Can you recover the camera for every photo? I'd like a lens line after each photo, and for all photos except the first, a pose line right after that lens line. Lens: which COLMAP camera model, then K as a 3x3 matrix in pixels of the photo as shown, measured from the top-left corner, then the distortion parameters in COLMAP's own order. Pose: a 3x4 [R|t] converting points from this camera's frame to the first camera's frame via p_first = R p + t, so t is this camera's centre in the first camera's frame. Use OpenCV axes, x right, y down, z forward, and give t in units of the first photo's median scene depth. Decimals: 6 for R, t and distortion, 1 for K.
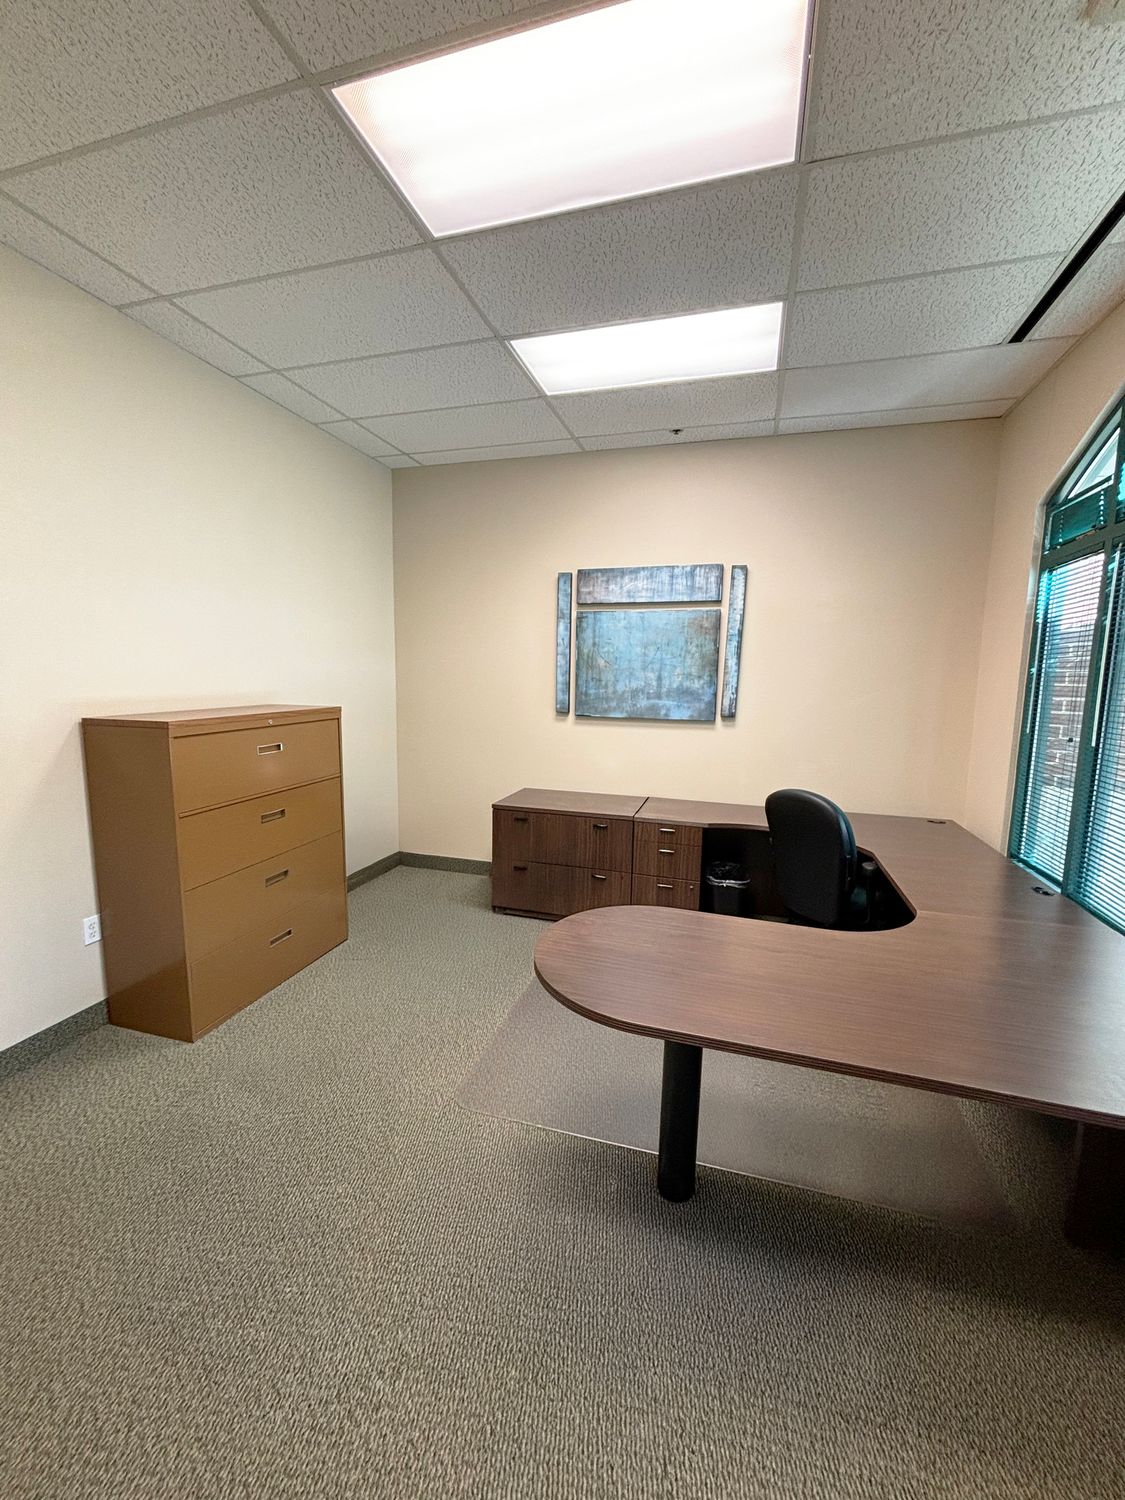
lens RADIAL K [[603.5, 0, 559.9], [0, 603.5, 755.2], [0, 0, 1]] dist [-0.002664, -0.000454]
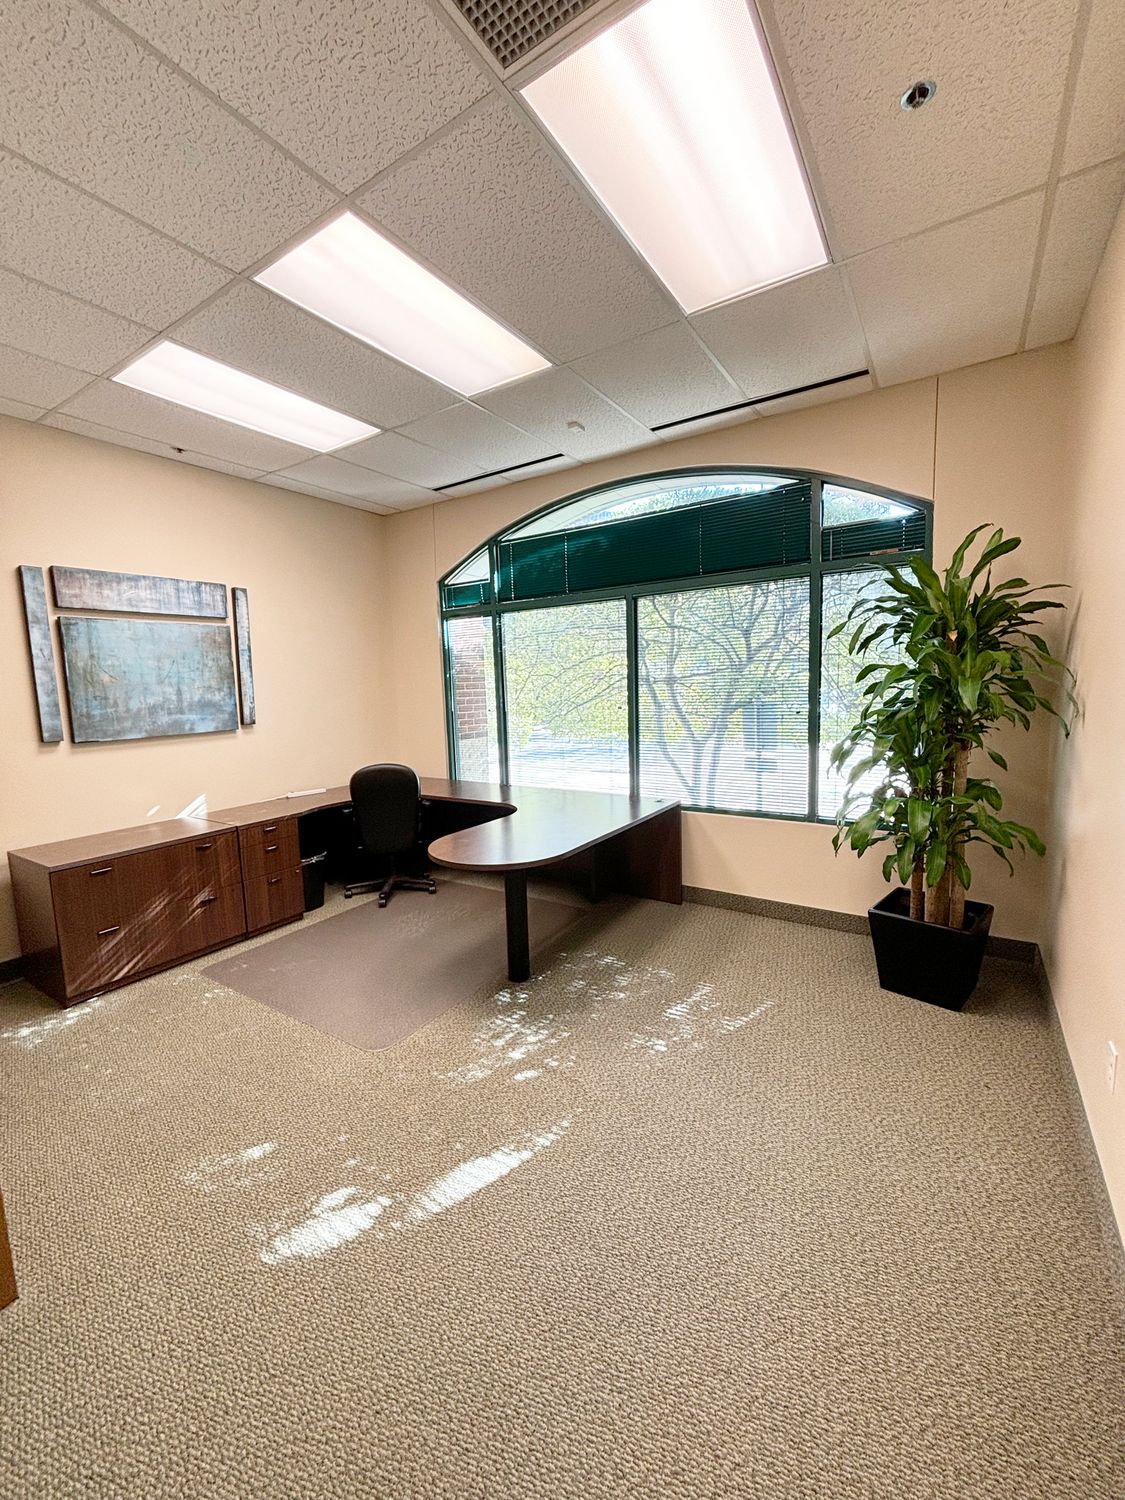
lens RADIAL K [[603.5, 0, 559.9], [0, 603.5, 755.2], [0, 0, 1]] dist [-0.002664, -0.000454]
pose [[0.278207, -0.143900, 0.949681, -0.604221], [0.157224, 0.982201, 0.102770, -0.031444], [-0.947566, 0.120721, 0.295880, 0.141763]]
